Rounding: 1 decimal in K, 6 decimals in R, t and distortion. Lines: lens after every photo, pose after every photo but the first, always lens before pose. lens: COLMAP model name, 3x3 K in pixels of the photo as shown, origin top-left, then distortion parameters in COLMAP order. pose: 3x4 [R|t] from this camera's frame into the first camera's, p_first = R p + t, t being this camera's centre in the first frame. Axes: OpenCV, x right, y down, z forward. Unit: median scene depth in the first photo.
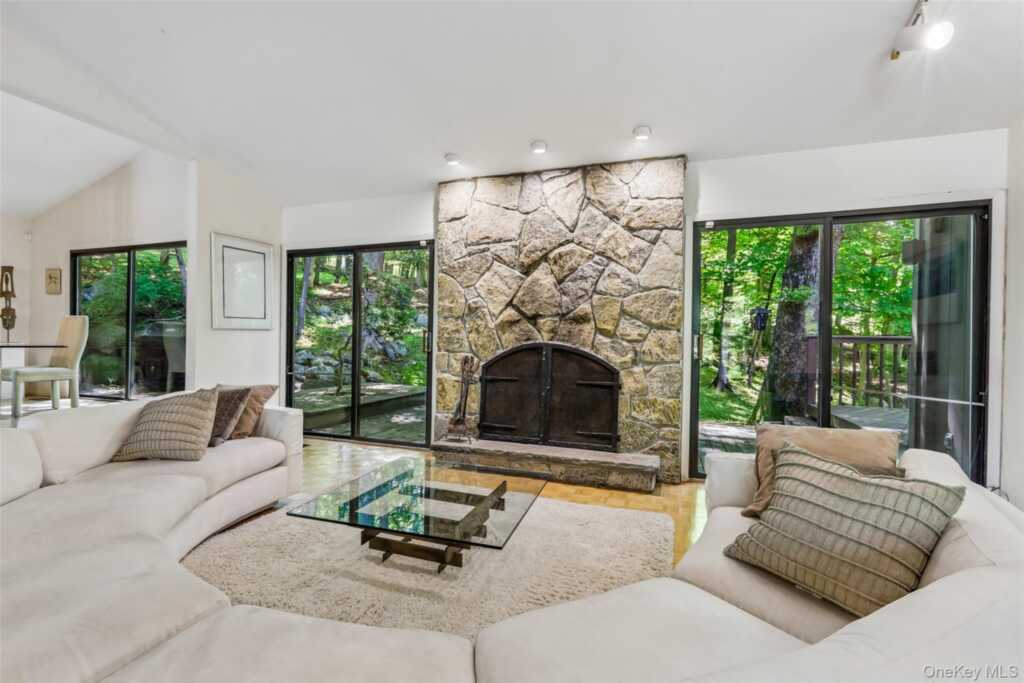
lens RADIAL K [[456.3, 0, 511.7], [0, 456.3, 342.3], [0, 0, 1]] dist [0.002872, 0.000937]
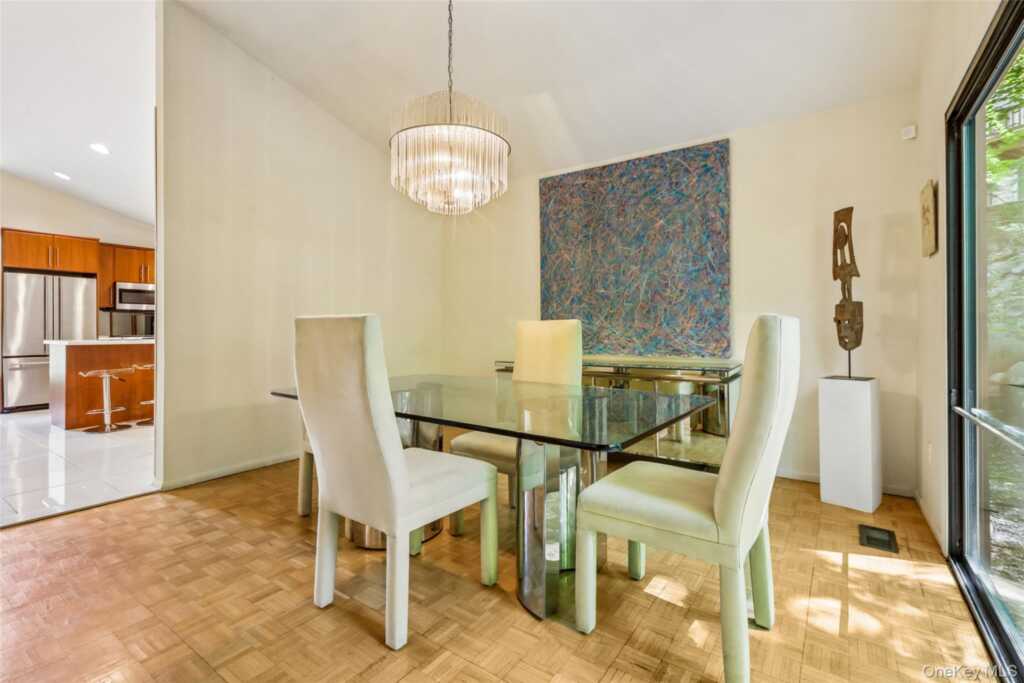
lens RADIAL K [[472.1, 0, 514.8], [0, 472.1, 331.4], [0, 0, 1]] dist [-0.001995, -0.000074]
pose [[-0.254175, -0.008780, -0.967118, -0.879641], [-0.001251, 0.999961, -0.008750, -0.063346], [0.967157, -0.001015, -0.254176, 1.249647]]
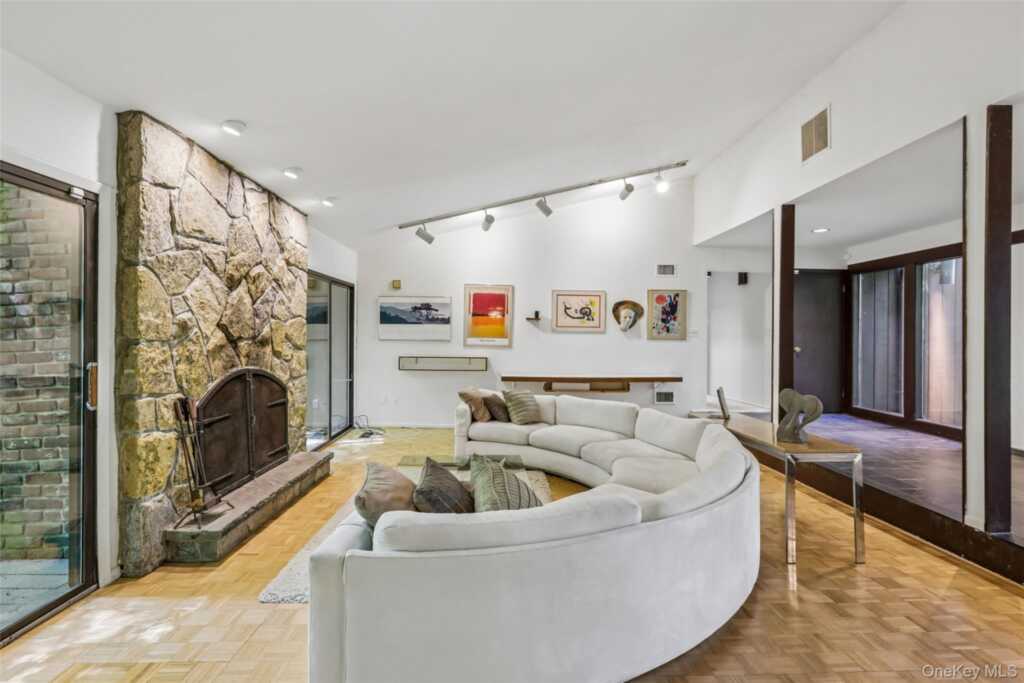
lens RADIAL K [[463.1, 0, 518.8], [0, 463.1, 336.0], [0, 0, 1]] dist [0.000257, -0.000009]
pose [[-0.374678, -0.015071, 0.927032, -0.962355], [-0.013785, 0.999848, 0.010684, -0.079272], [-0.927053, -0.008776, -0.374829, 0.828248]]
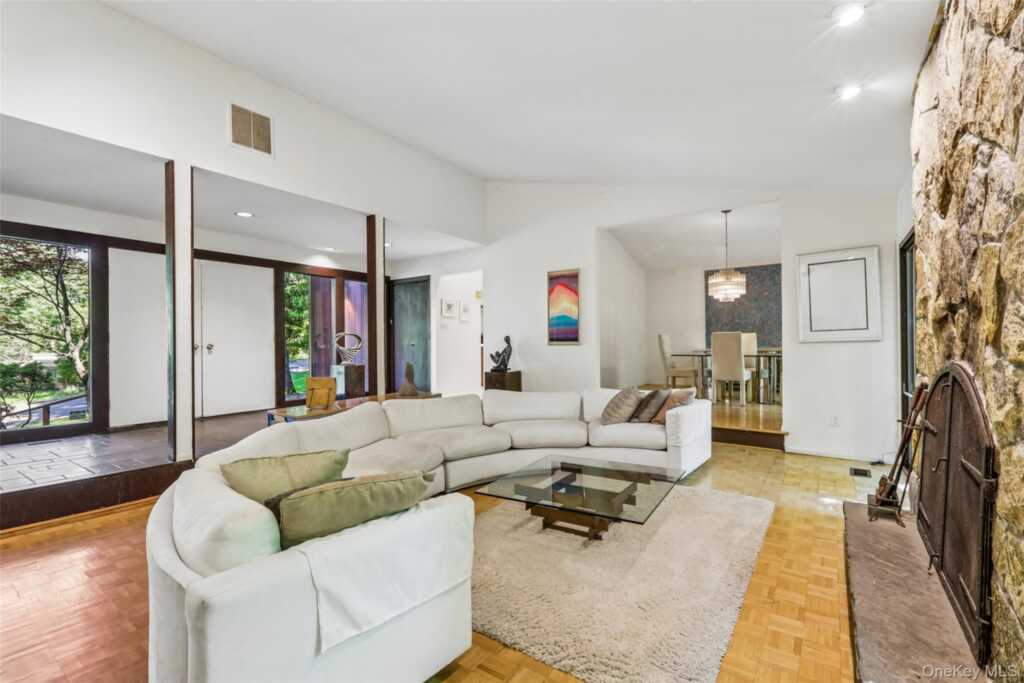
lens RADIAL K [[456.3, 0, 511.7], [0, 456.3, 342.3], [0, 0, 1]] dist [0.002872, 0.000937]
pose [[-0.263494, -0.014913, -0.964546, 0.620248], [0.003661, 0.999858, -0.016459, -0.018139], [0.964654, -0.007868, -0.263402, 0.674494]]
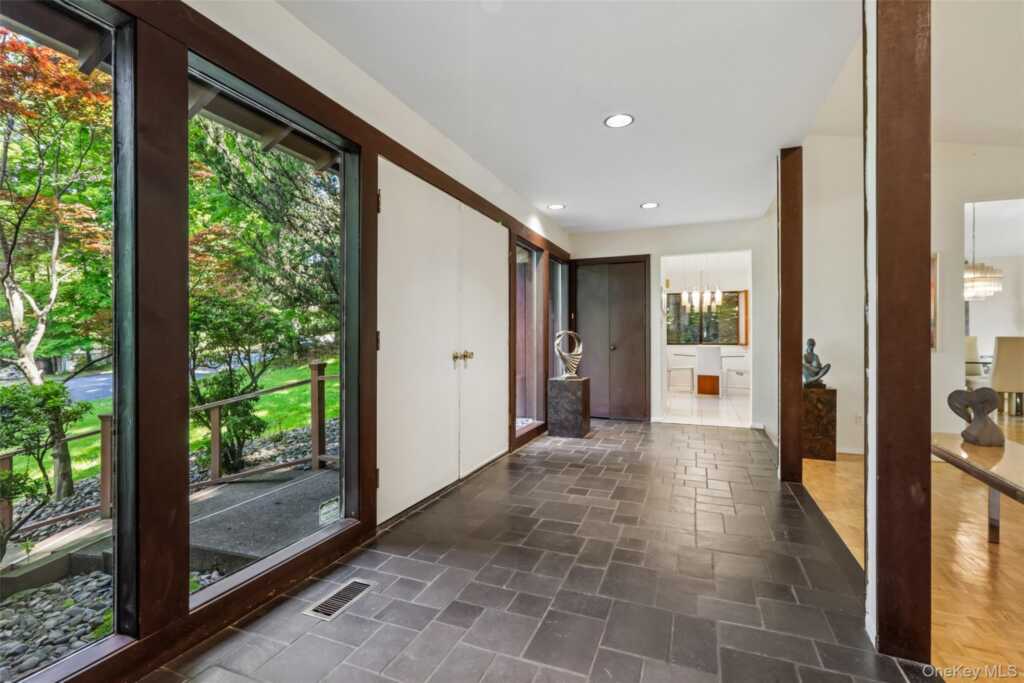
lens RADIAL K [[456.3, 0, 511.7], [0, 456.3, 342.3], [0, 0, 1]] dist [0.002872, 0.000937]
pose [[-0.035272, -0.005221, -0.999364, 0.295868], [-0.000172, 0.999986, -0.005218, -0.052941], [0.999378, -0.000013, -0.035273, -0.561982]]
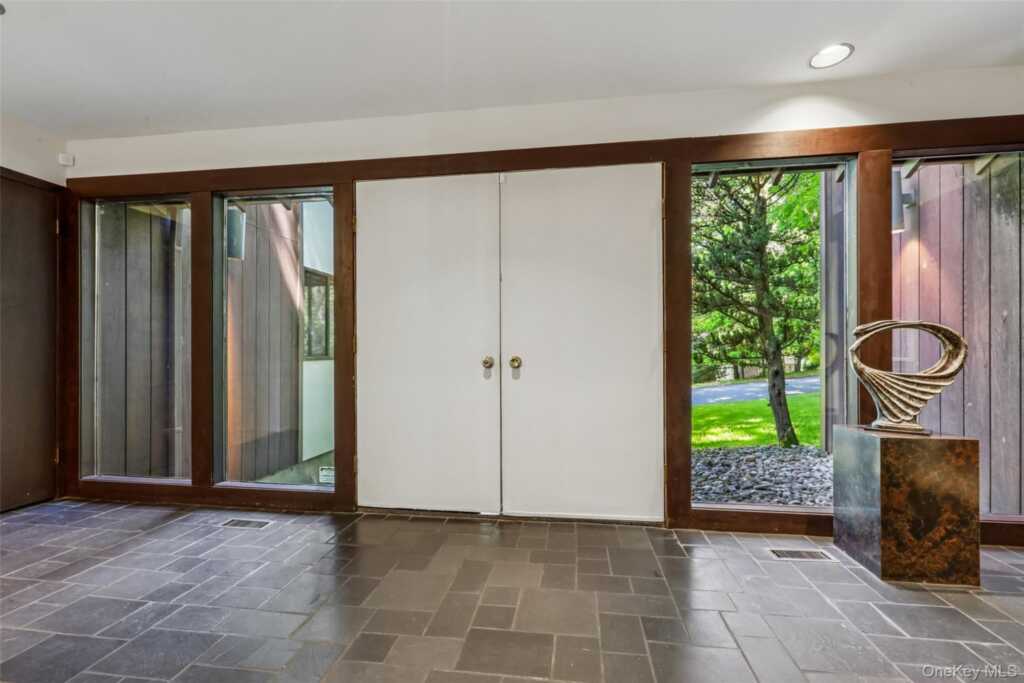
lens RADIAL K [[453.0, 0, 513.3], [0, 453.0, 354.9], [0, 0, 1]] dist [-0.000493, 0.000140]
pose [[-0.978949, -0.012870, -0.203697, -0.425332], [-0.012300, 0.999916, -0.004066, -0.040607], [0.203732, -0.001475, -0.979026, -0.017997]]
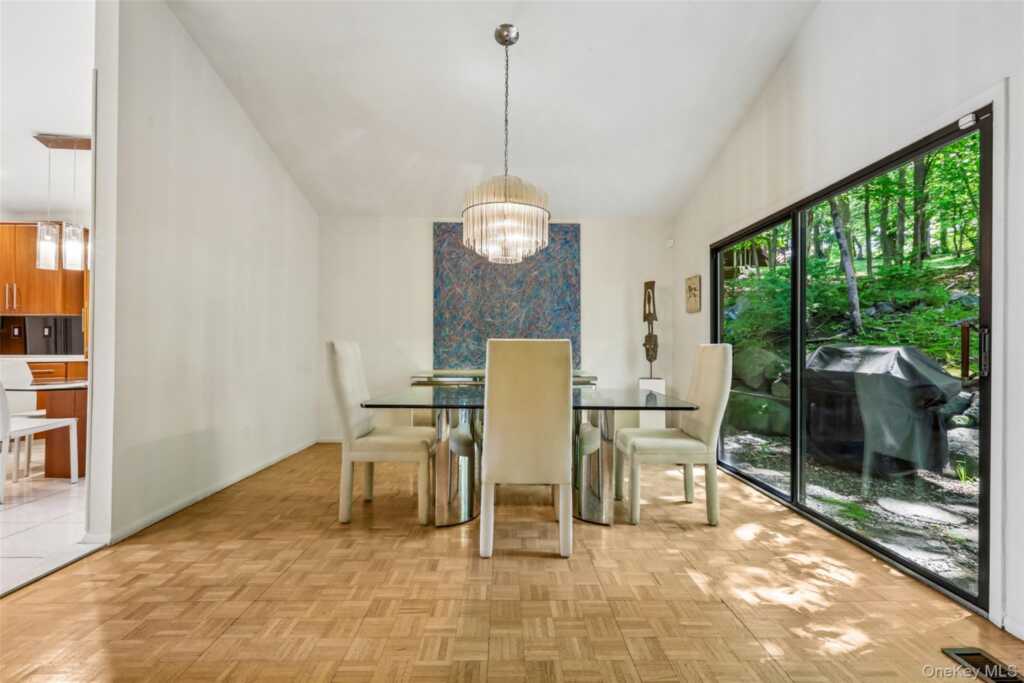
lens RADIAL K [[450.9, 0, 517.7], [0, 450.9, 346.5], [0, 0, 1]] dist [0.001054, 0.000429]
pose [[0.367828, -0.020104, -0.929677, -0.720564], [0.000472, 0.999770, -0.021434, -0.059026], [0.929894, 0.007445, 0.367753, 0.784351]]
